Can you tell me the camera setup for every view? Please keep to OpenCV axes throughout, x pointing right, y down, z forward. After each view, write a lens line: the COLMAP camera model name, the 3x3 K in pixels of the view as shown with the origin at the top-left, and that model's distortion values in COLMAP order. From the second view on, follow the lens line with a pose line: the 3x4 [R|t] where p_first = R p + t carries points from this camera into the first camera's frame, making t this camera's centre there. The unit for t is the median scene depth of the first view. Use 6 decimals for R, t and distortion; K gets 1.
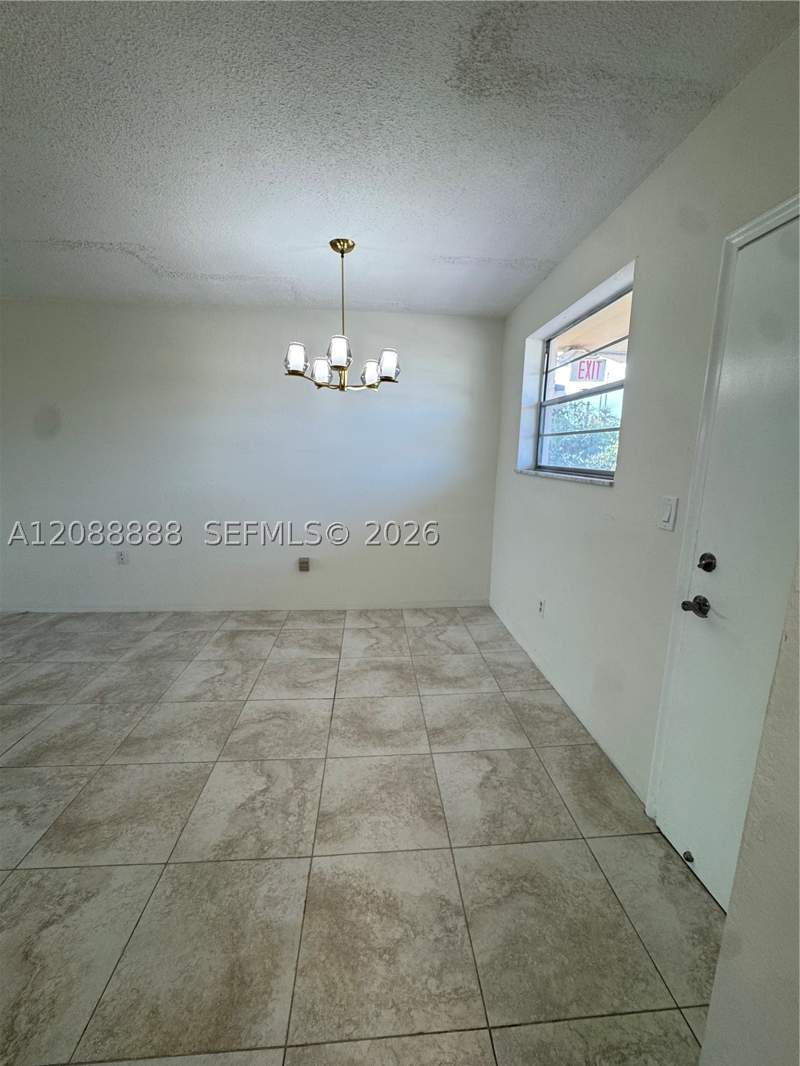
lens RADIAL K [[428.6, 0, 400.7], [0, 428.6, 533.0], [0, 0, 1]] dist [-0.003404, 0.000108]
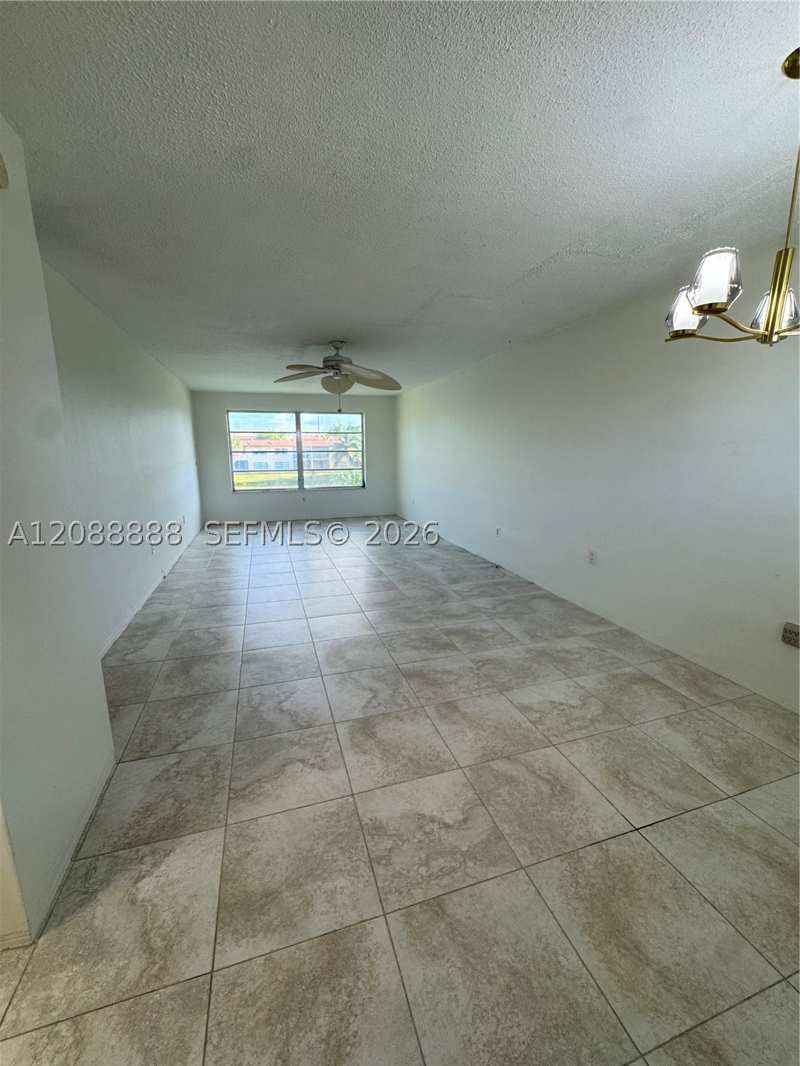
lens RADIAL K [[428.6, 0, 400.7], [0, 428.6, 533.0], [0, 0, 1]] dist [-0.003404, 0.000108]
pose [[0.231888, 0.167913, -0.958141, 0.355024], [-0.169089, 0.976952, 0.130287, -0.092956], [0.957934, 0.131799, 0.254935, 0.484985]]
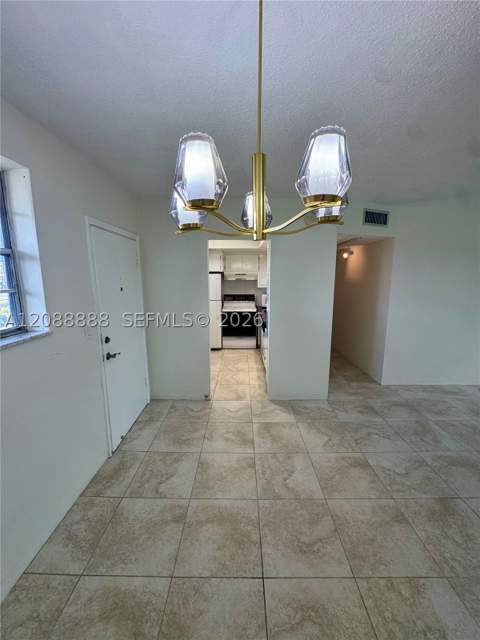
lens RADIAL K [[257.3, 0, 240.4], [0, 257.3, 320.0], [0, 0, 1]] dist [-0.003404, 0.000108]
pose [[-0.996805, -0.027171, 0.075110, -0.150415], [0.000976, 0.936148, 0.351605, -0.388374], [-0.079867, 0.350555, -0.933131, 1.512444]]
